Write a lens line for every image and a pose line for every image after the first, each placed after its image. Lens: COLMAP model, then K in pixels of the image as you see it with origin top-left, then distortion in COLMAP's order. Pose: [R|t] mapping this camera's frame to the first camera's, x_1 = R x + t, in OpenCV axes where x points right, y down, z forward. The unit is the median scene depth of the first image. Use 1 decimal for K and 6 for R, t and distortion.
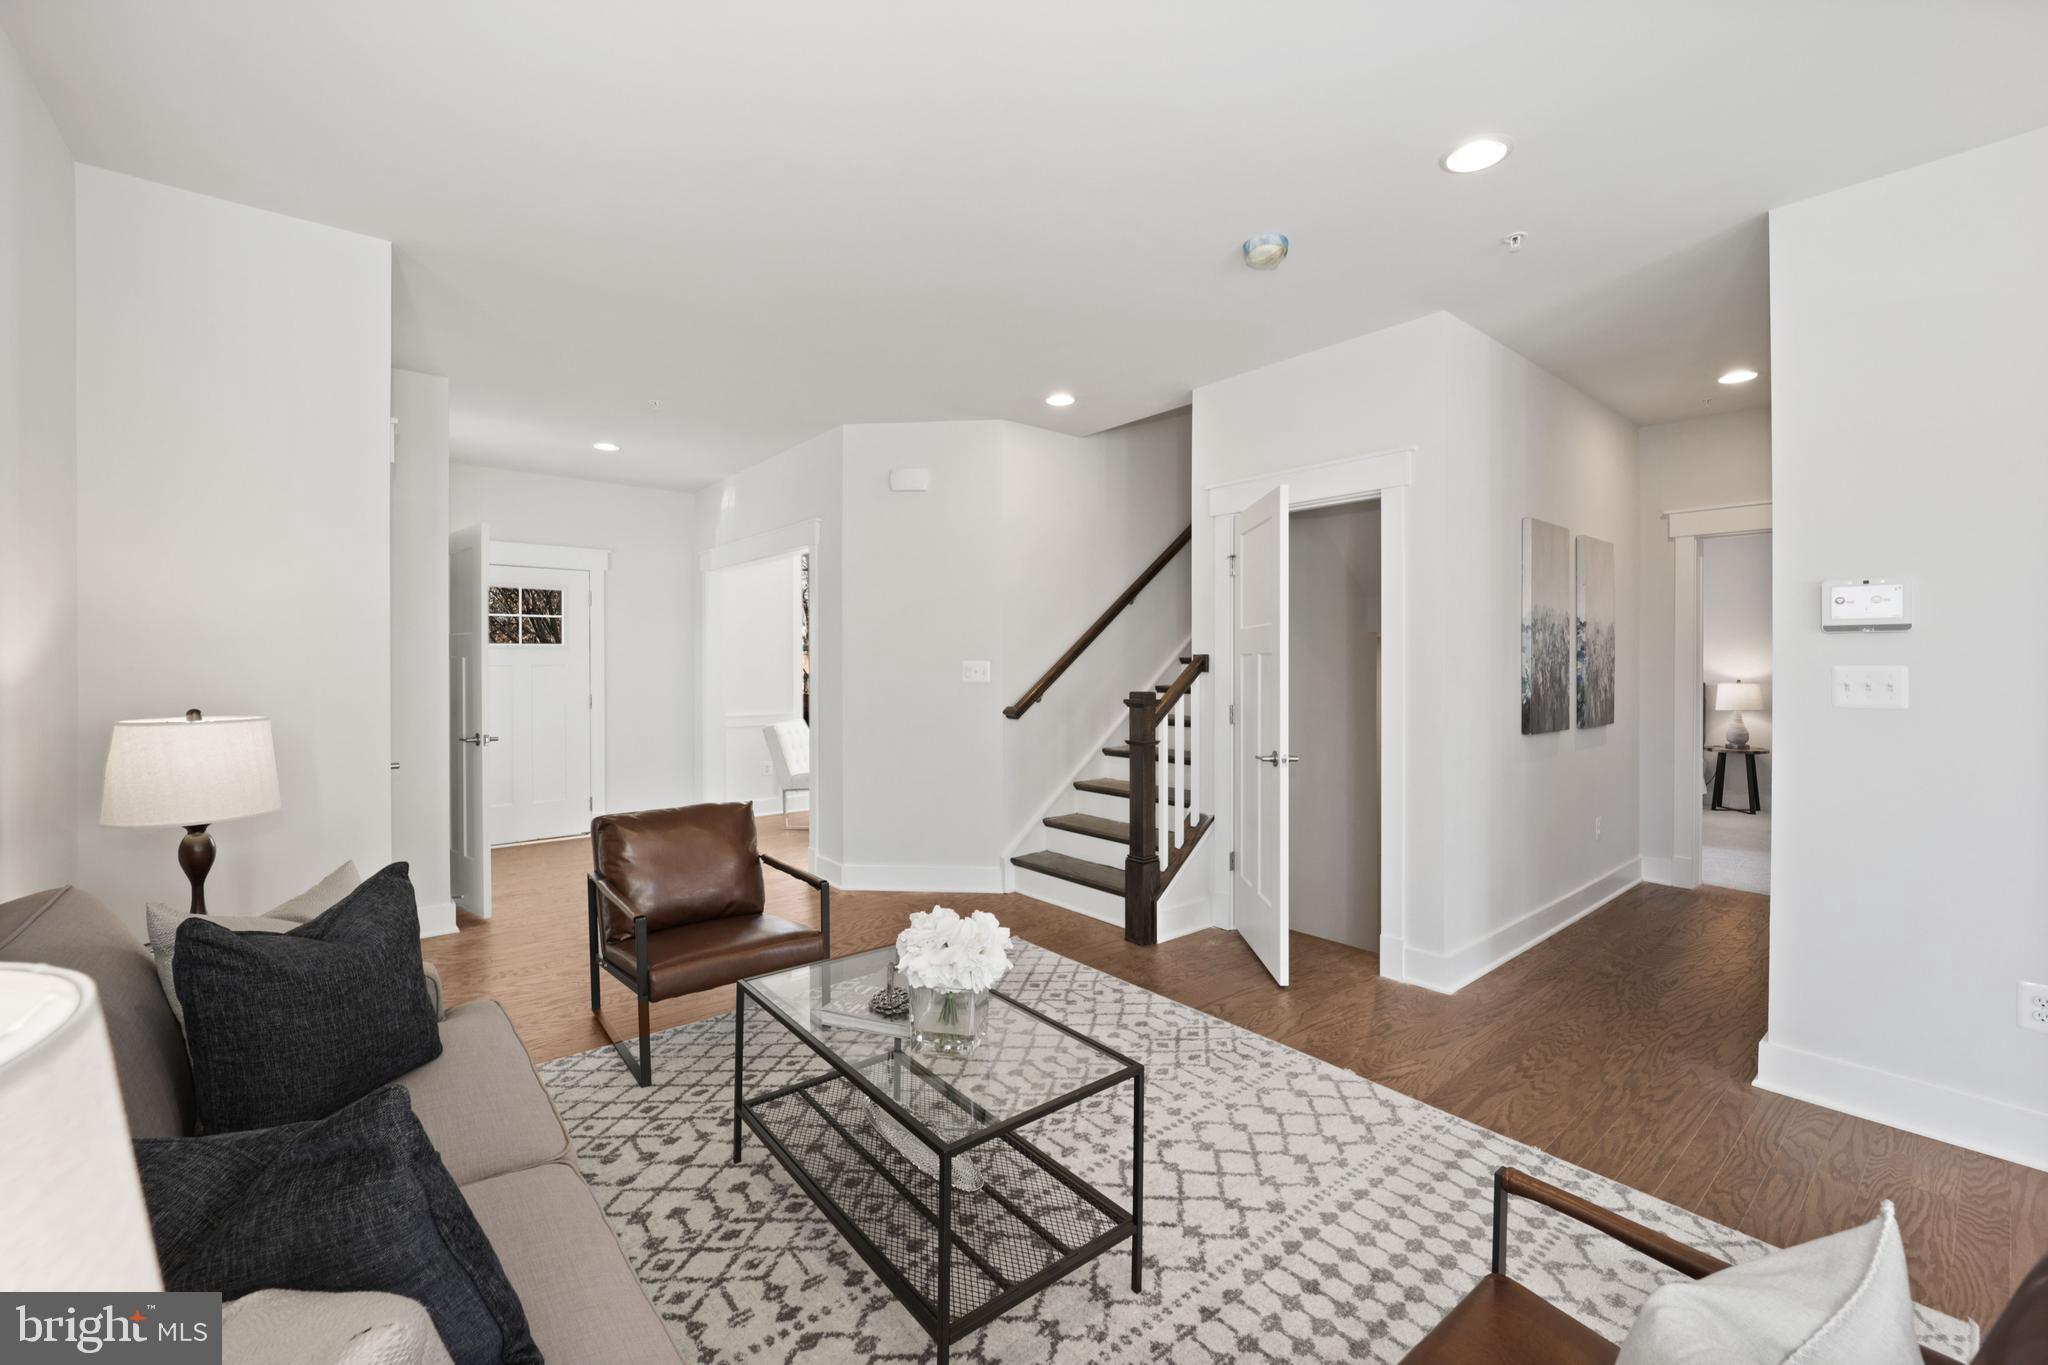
lens RADIAL K [[831.2, 0, 1027.7], [0, 831.2, 674.2], [0, 0, 1]] dist [-0.017256, -0.000506]
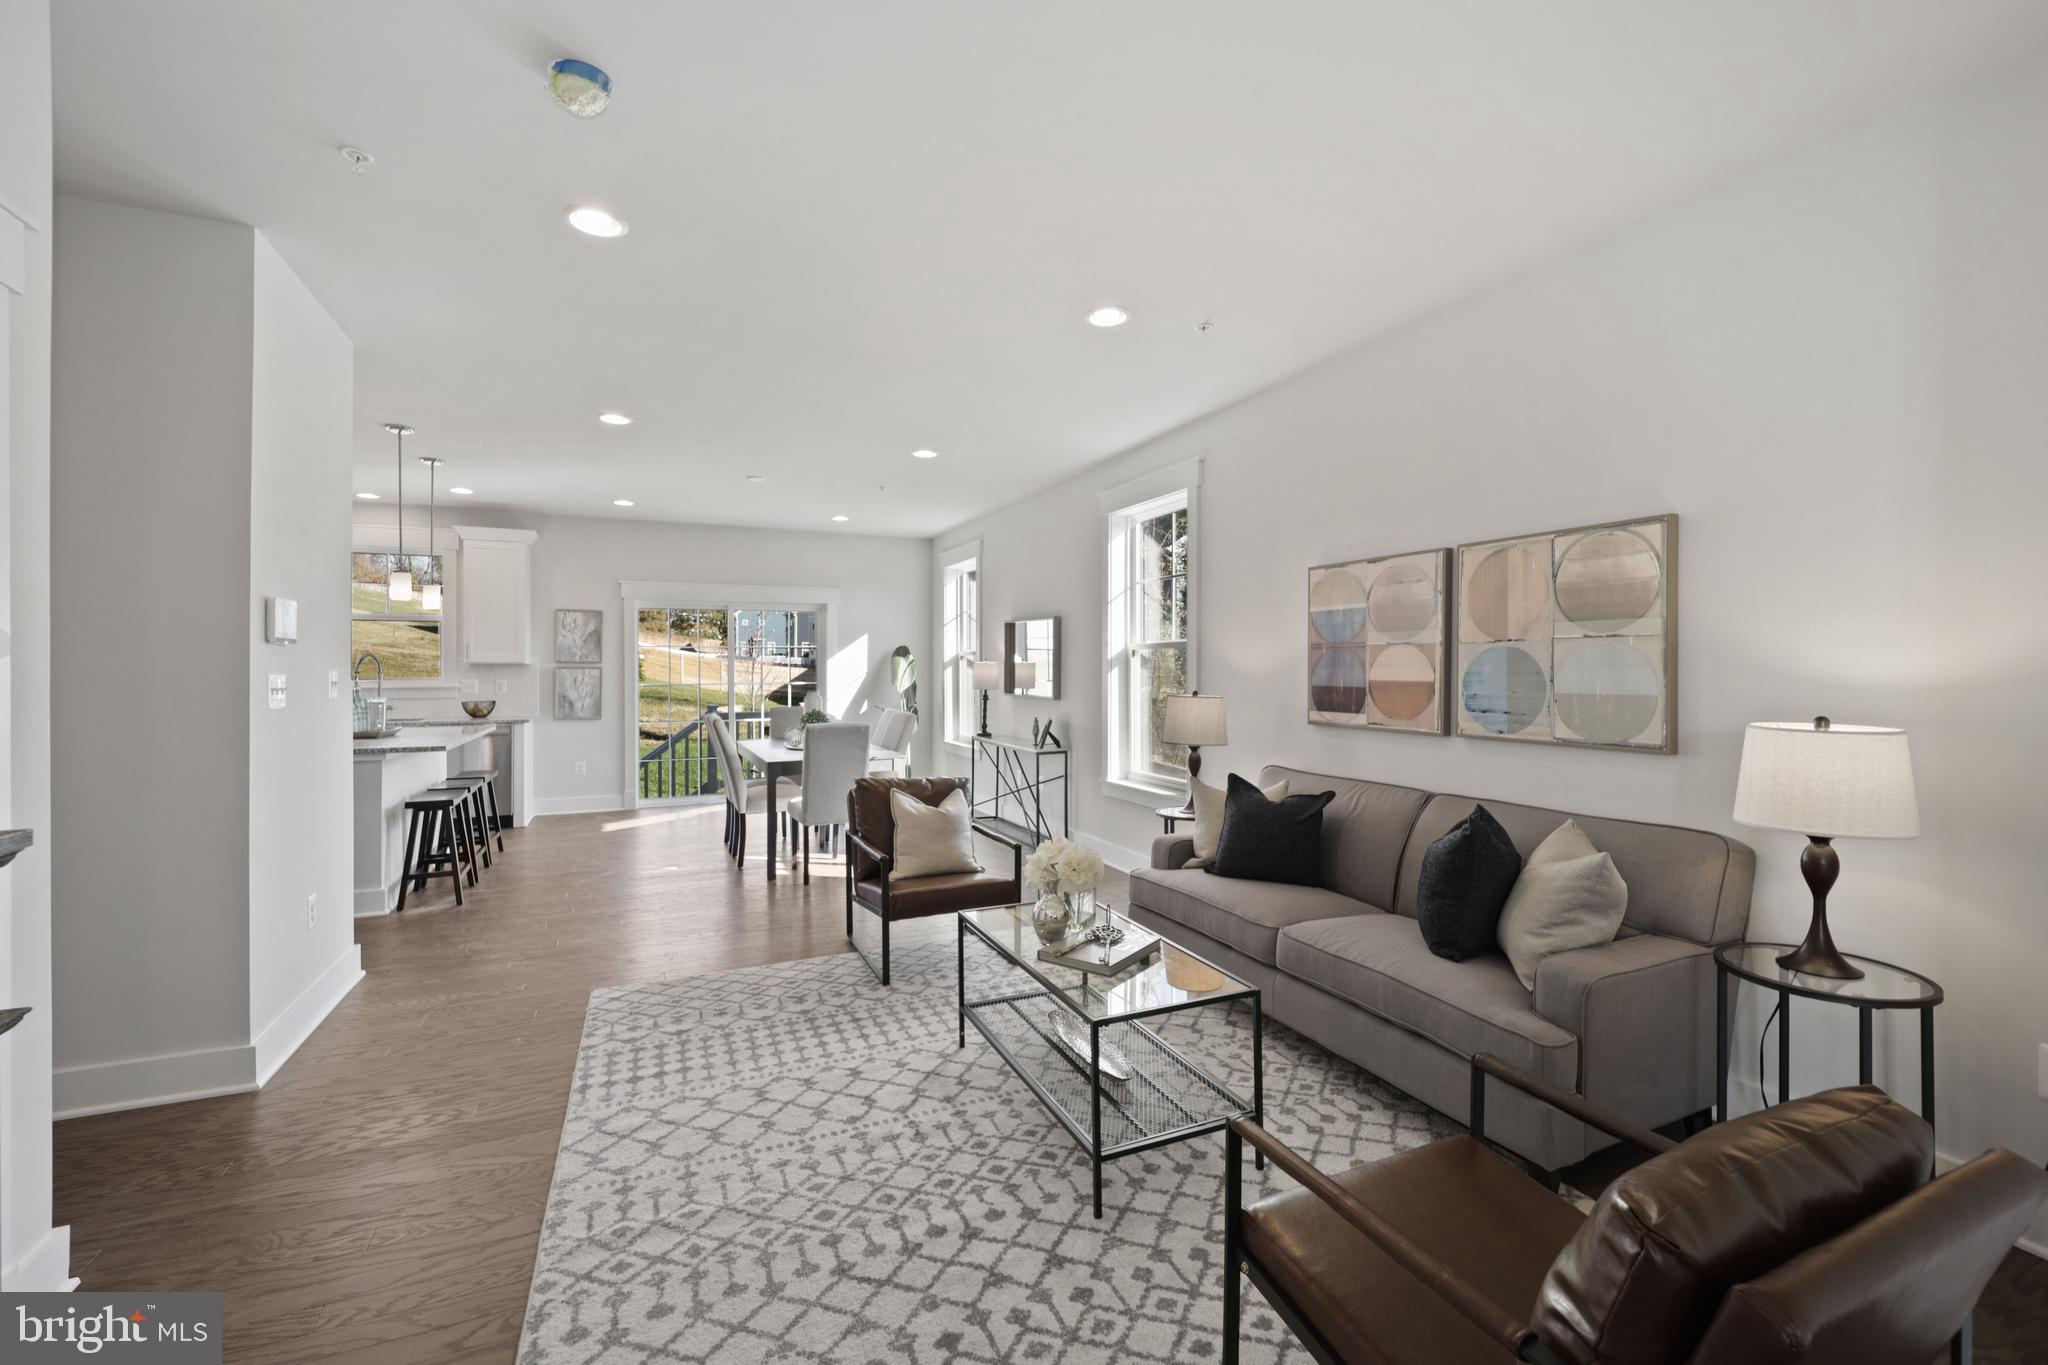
lens RADIAL K [[831.2, 0, 1024.1], [0, 831.2, 673.1], [0, 0, 1]] dist [-0.017256, -0.000506]
pose [[-0.964599, 0.000843, 0.263719, -0.337666], [0.003541, 0.999946, 0.009754, -0.019860], [-0.263696, 0.010343, -0.964550, 2.009320]]
